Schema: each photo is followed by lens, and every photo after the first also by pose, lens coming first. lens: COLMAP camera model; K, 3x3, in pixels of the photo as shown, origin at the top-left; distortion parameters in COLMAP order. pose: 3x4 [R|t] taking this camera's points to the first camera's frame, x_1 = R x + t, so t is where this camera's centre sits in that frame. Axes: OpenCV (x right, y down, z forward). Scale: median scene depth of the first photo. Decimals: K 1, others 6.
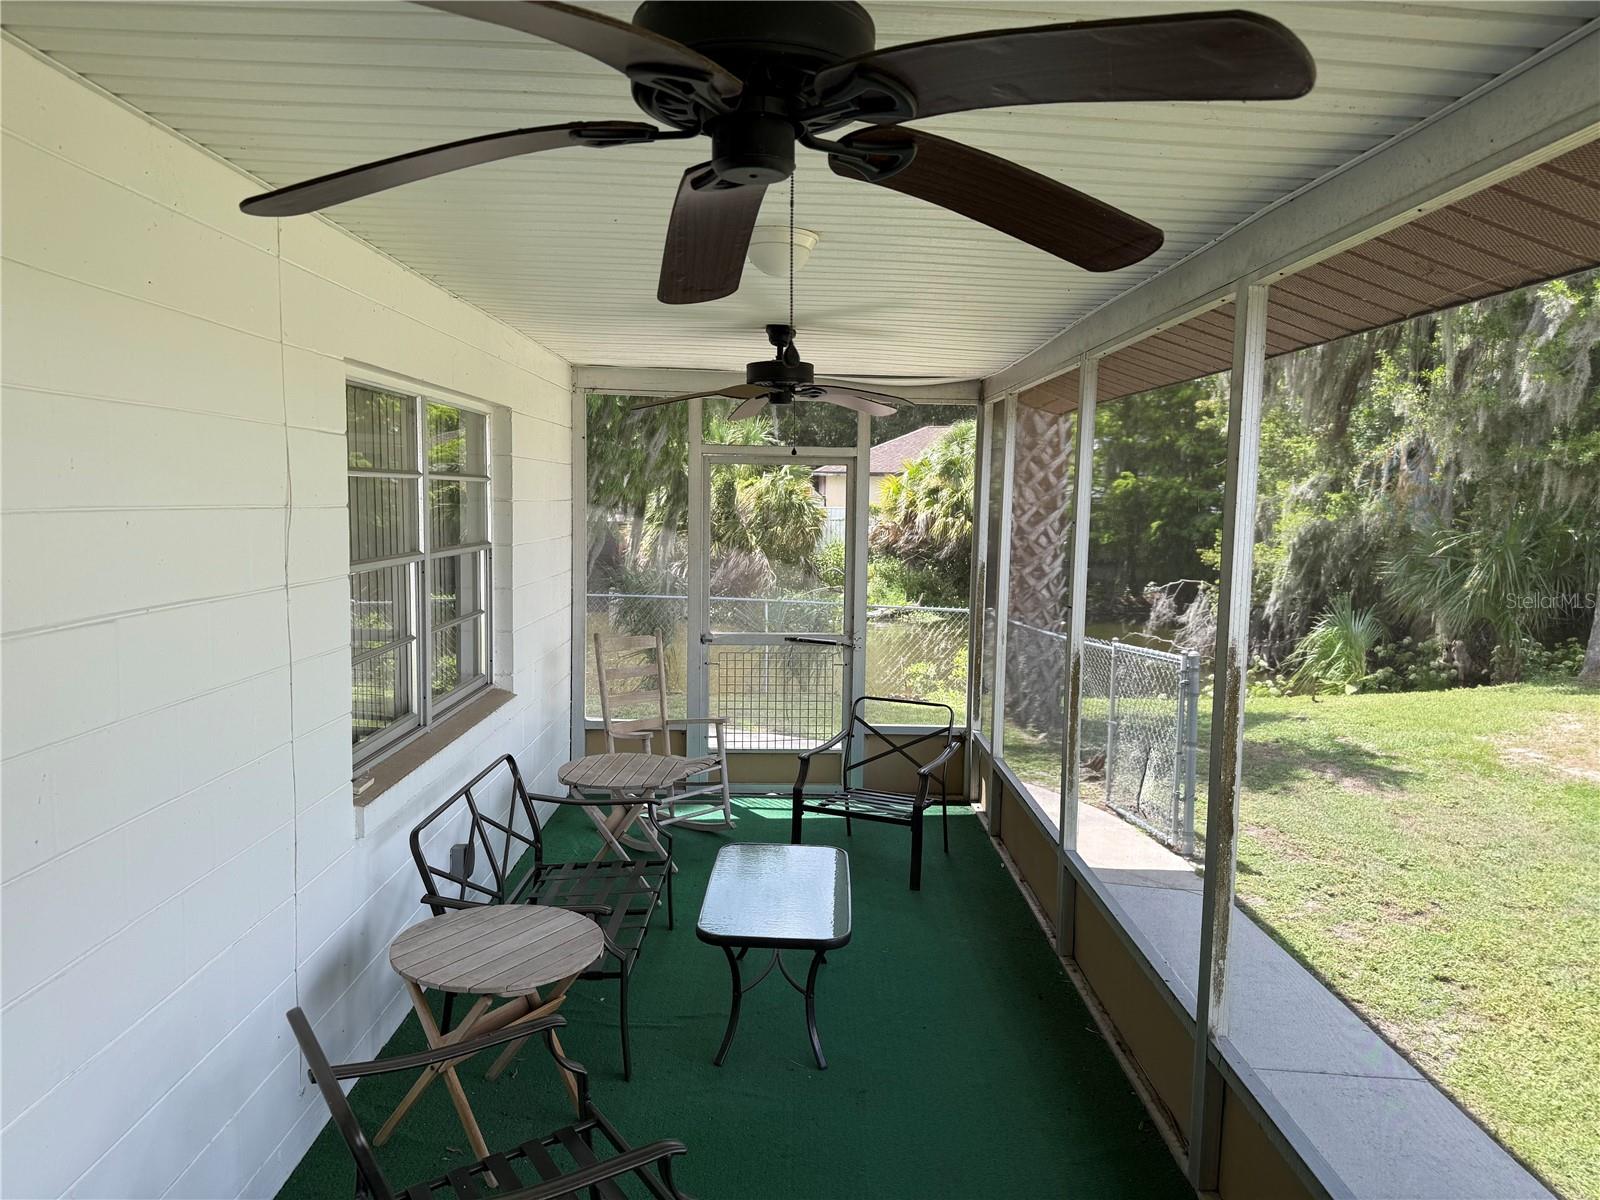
lens RADIAL K [[1118.0, 0, 800.0], [0, 1118.0, 600.0], [0, 0, 1]] dist [0.086675, -0.118954]
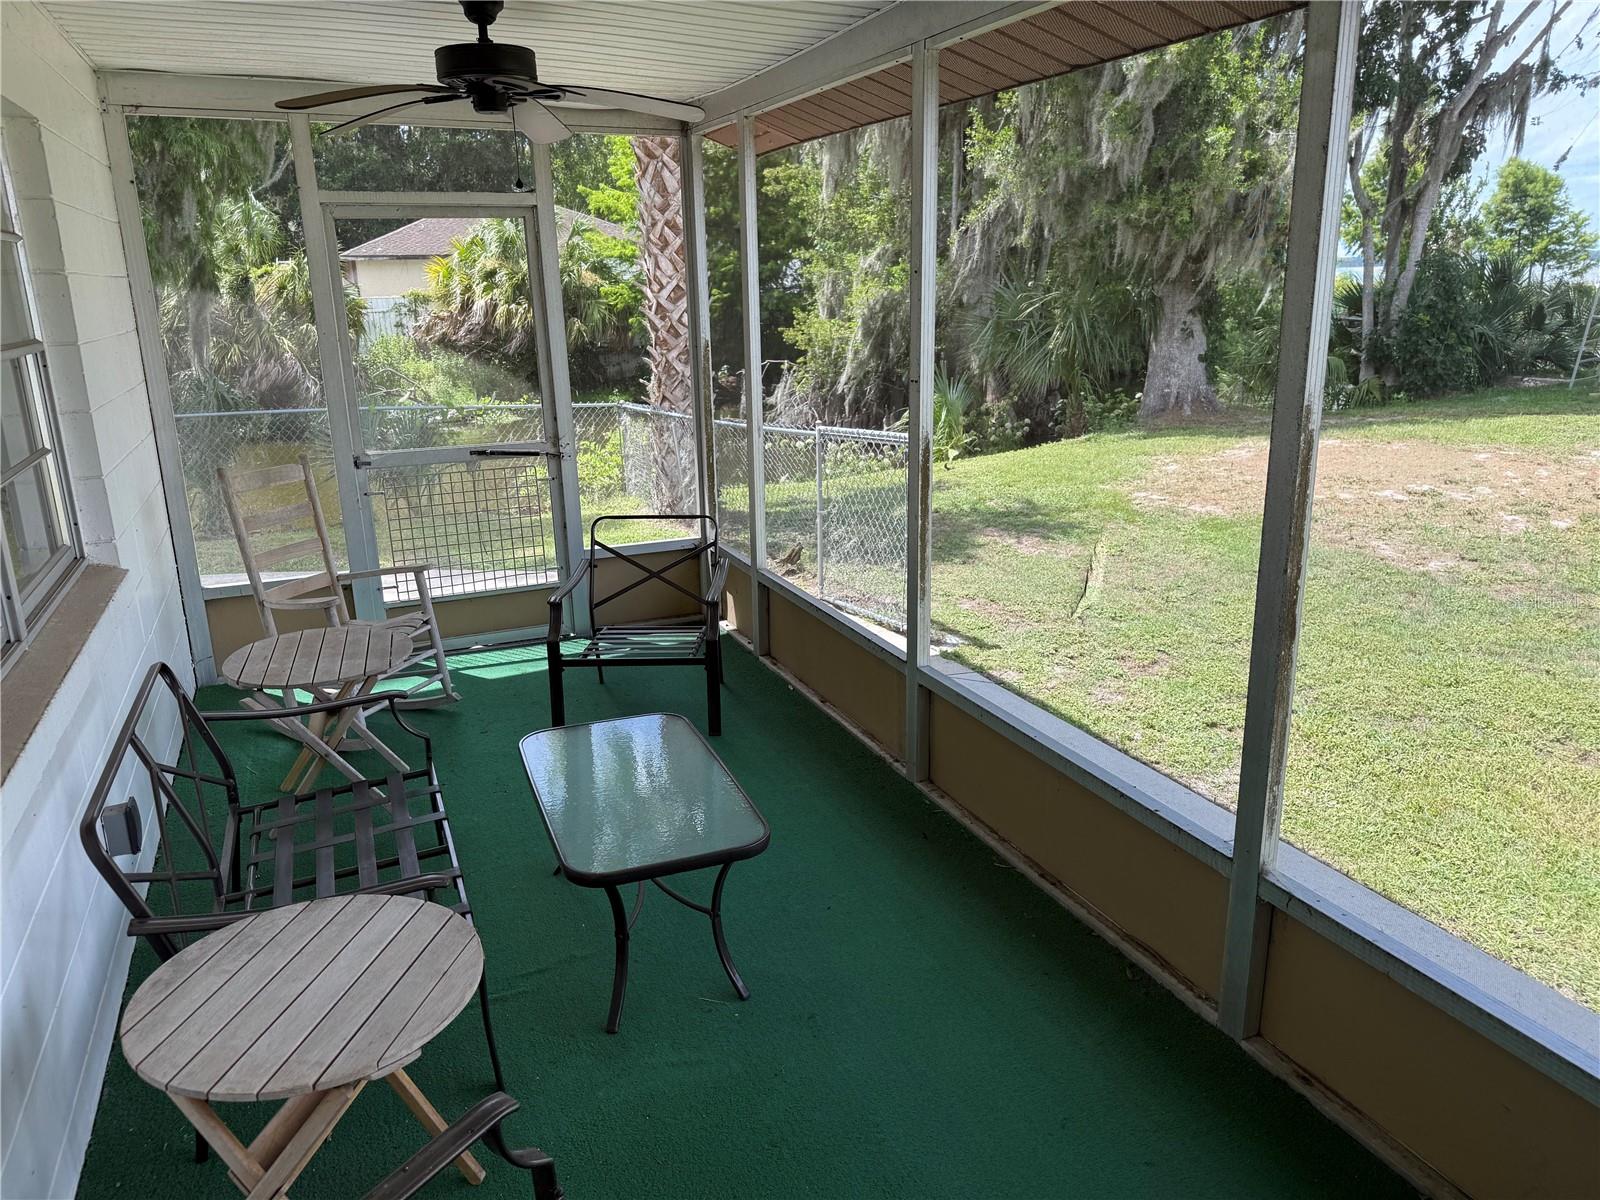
lens RADIAL K [[1118.0, 0, 800.0], [0, 1118.0, 600.0], [0, 0, 1]] dist [0.086675, -0.118954]
pose [[0.918132, -0.139469, 0.370920, -0.085708], [0.070083, 0.978413, 0.194415, -0.001378], [-0.390028, -0.152504, 0.908086, 0.140294]]
